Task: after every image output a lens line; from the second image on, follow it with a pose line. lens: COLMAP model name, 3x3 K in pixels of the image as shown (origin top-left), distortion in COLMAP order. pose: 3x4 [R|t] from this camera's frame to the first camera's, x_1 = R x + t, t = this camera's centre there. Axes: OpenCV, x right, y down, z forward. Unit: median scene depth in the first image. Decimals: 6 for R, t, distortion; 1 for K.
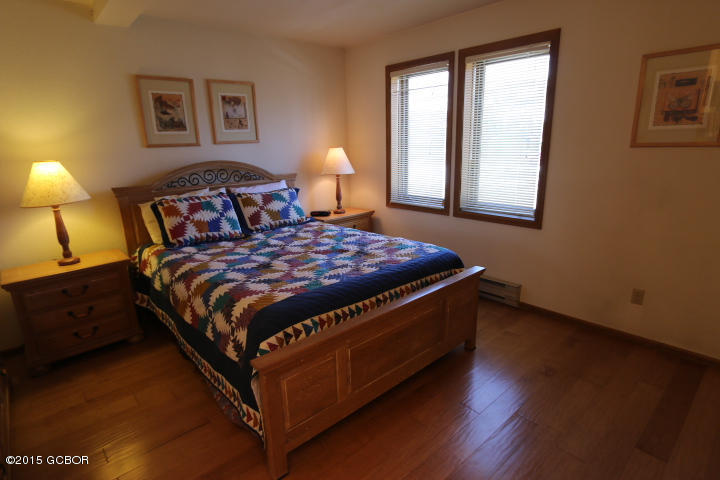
lens RADIAL K [[377.5, 0, 359.7], [0, 377.5, 244.2], [0, 0, 1]] dist [-0.023710, 0.000181]
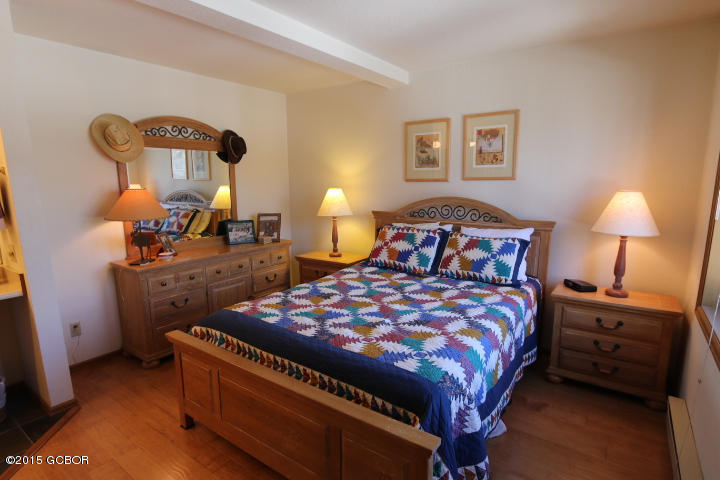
lens RADIAL K [[387.3, 0, 360.0], [0, 387.3, 240.0], [0, 0, 1]] dist [0.003900, 0.000564]
pose [[0.216439, 0.180531, -0.959460, 0.588087], [-0.254248, 0.959268, 0.123141, -0.186489], [0.942609, 0.217288, 0.253522, 0.567813]]
